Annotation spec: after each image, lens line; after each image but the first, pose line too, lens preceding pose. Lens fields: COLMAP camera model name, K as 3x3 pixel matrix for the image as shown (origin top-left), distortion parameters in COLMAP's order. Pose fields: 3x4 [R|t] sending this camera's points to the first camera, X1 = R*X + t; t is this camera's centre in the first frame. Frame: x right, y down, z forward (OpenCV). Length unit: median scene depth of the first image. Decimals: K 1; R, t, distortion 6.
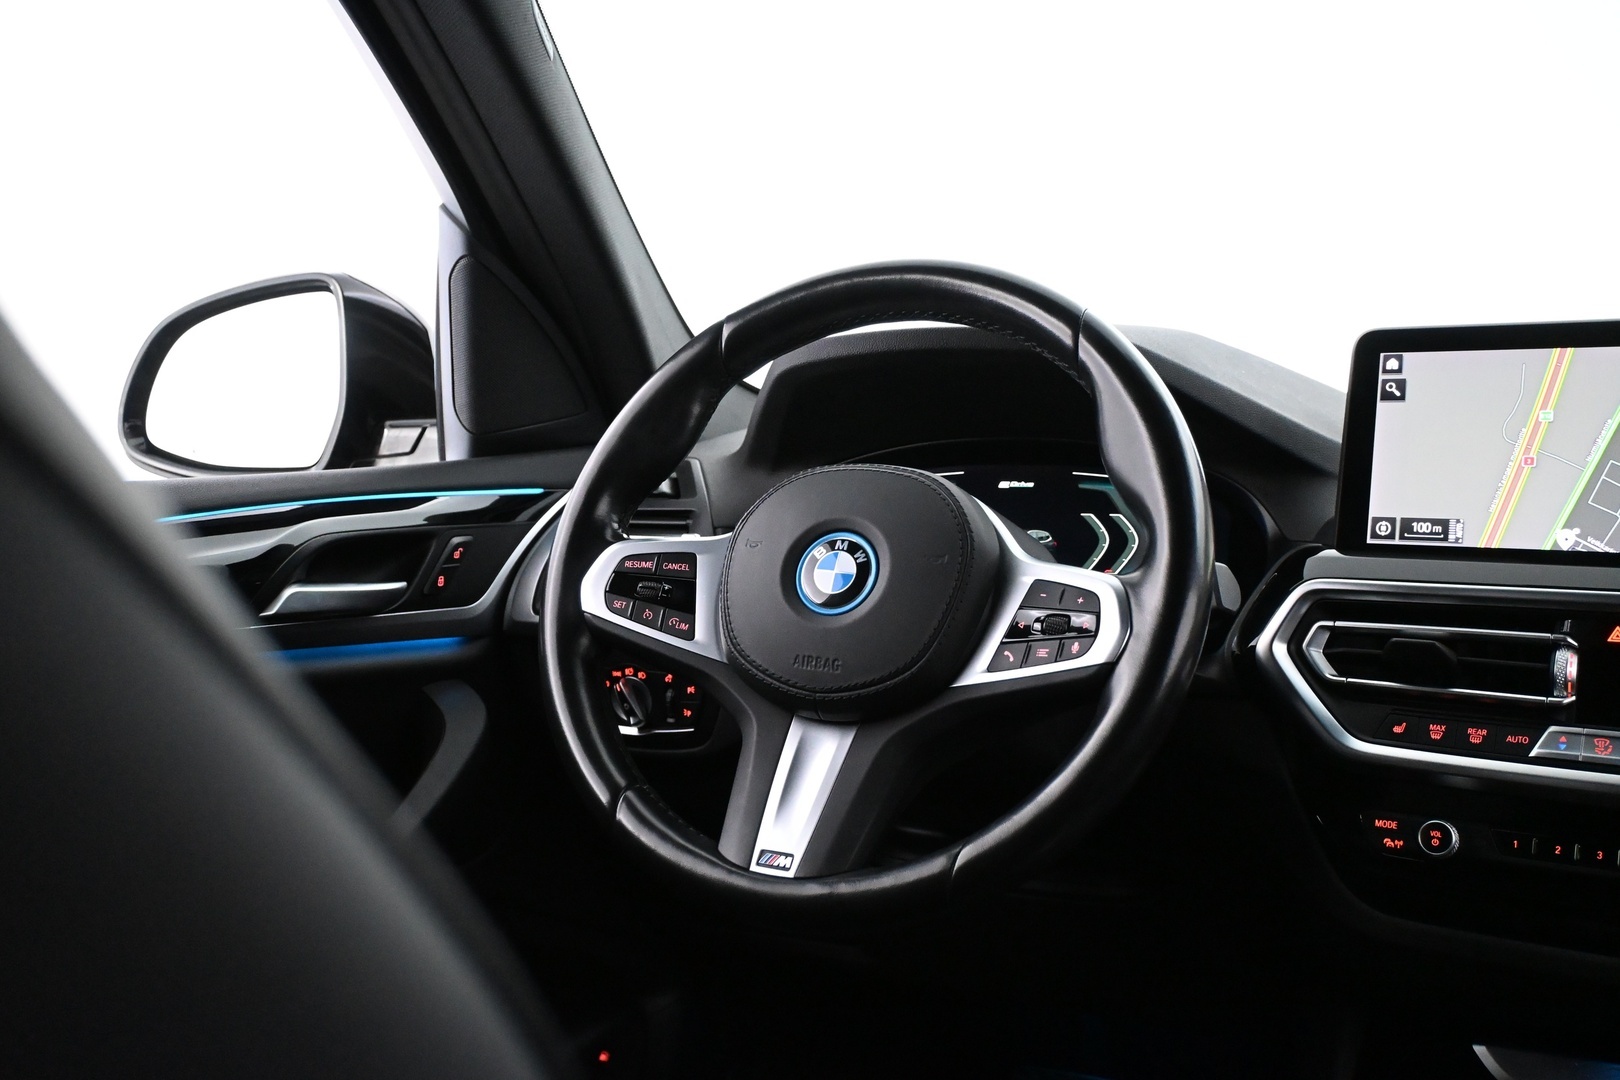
lens RADIAL K [[1555.7, 0, 810.0], [0, 1555.7, 540.0], [0, 0, 1]] dist [0.005150, 0.003570]
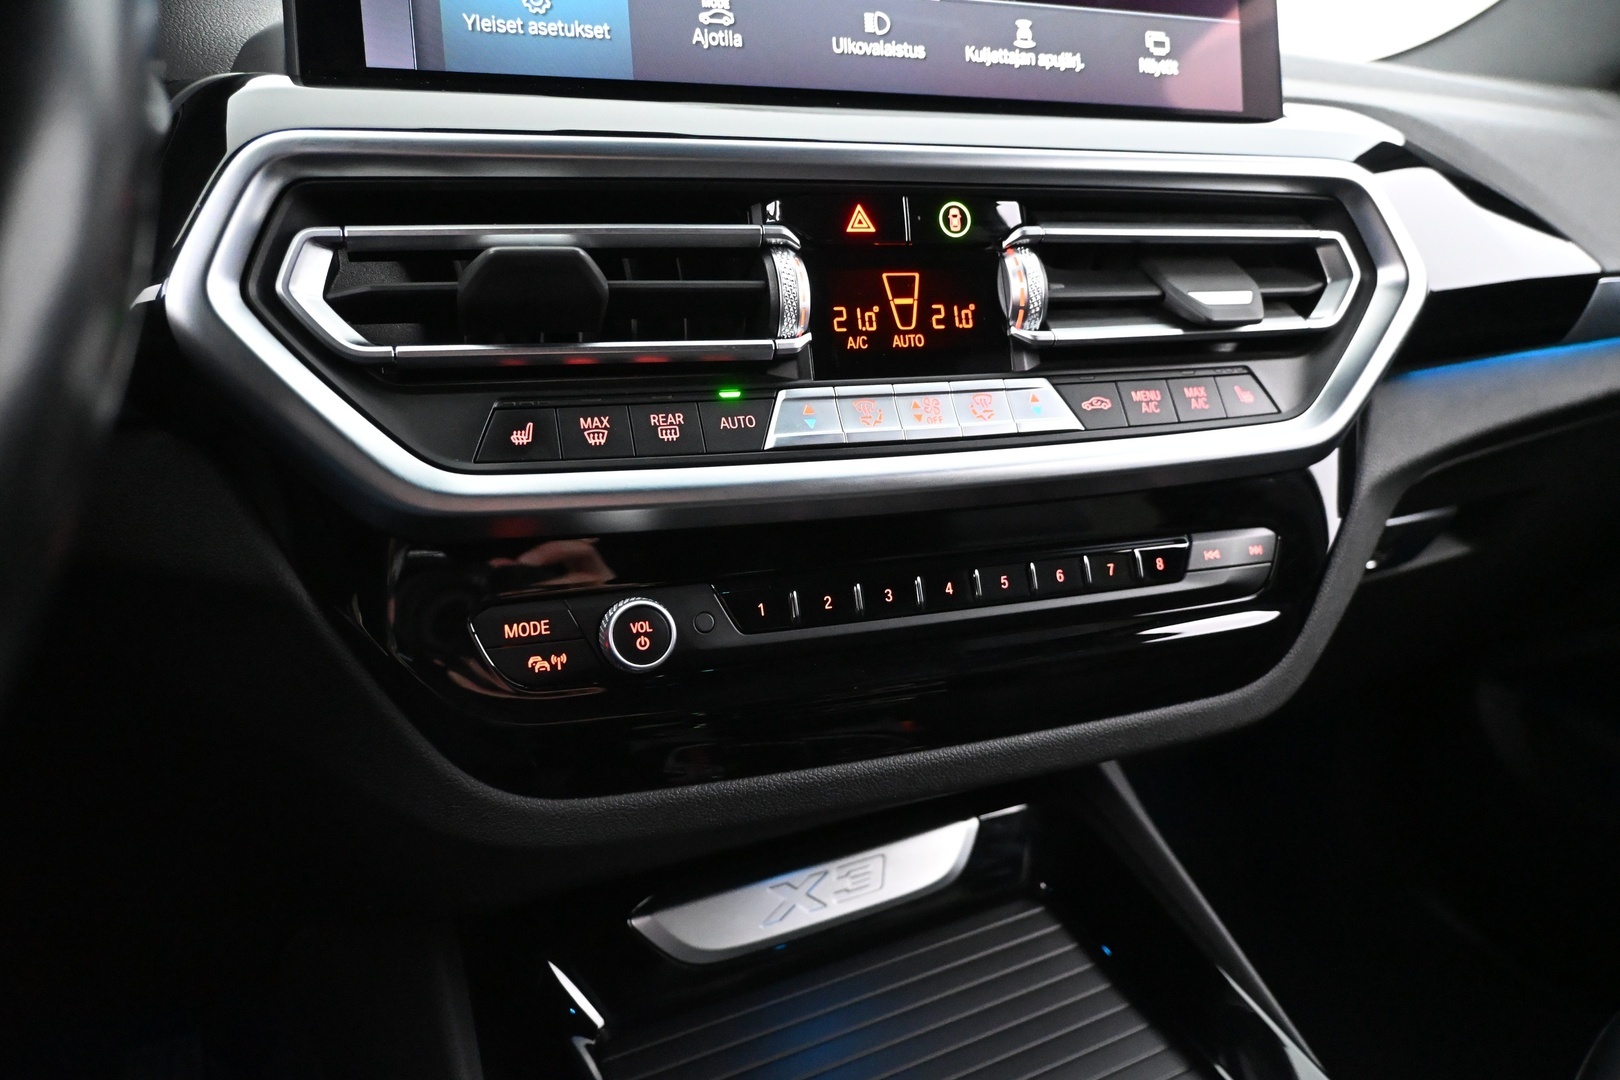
lens RADIAL K [[1135.8, 0, 810.0], [0, 1135.8, 540.0], [0, 0, 1]] dist [-0.001486, -0.000107]
pose [[0.579873, -0.201690, 0.789347, 0.136297], [0.048879, 0.975740, 0.213408, 0.078500], [-0.813239, -0.085167, 0.575663, 0.693198]]
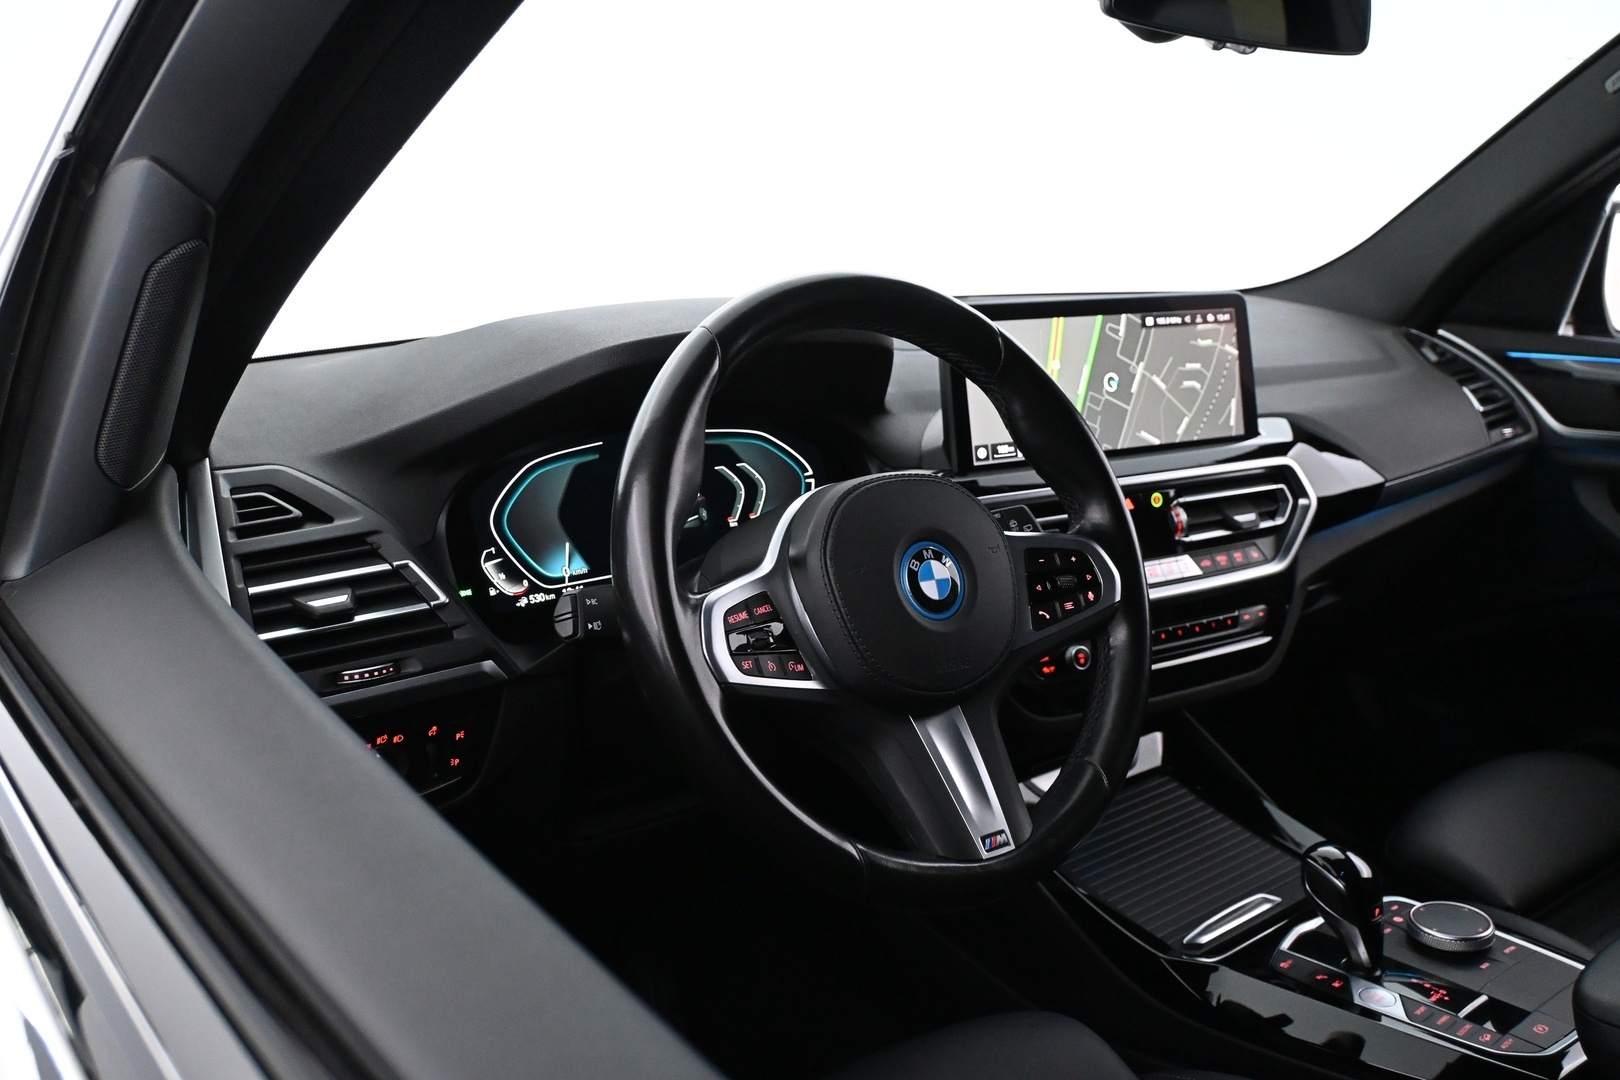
lens RADIAL K [[1437.3, 0, 773.8], [0, 1437.3, 539.1], [0, 0, 1]] dist [-0.005535, -0.002726]
pose [[0.440971, -0.210165, 0.872568, -0.856335], [0.063184, 0.977055, 0.203401, -0.207710], [-0.895294, -0.034562, 0.444132, 0.608715]]
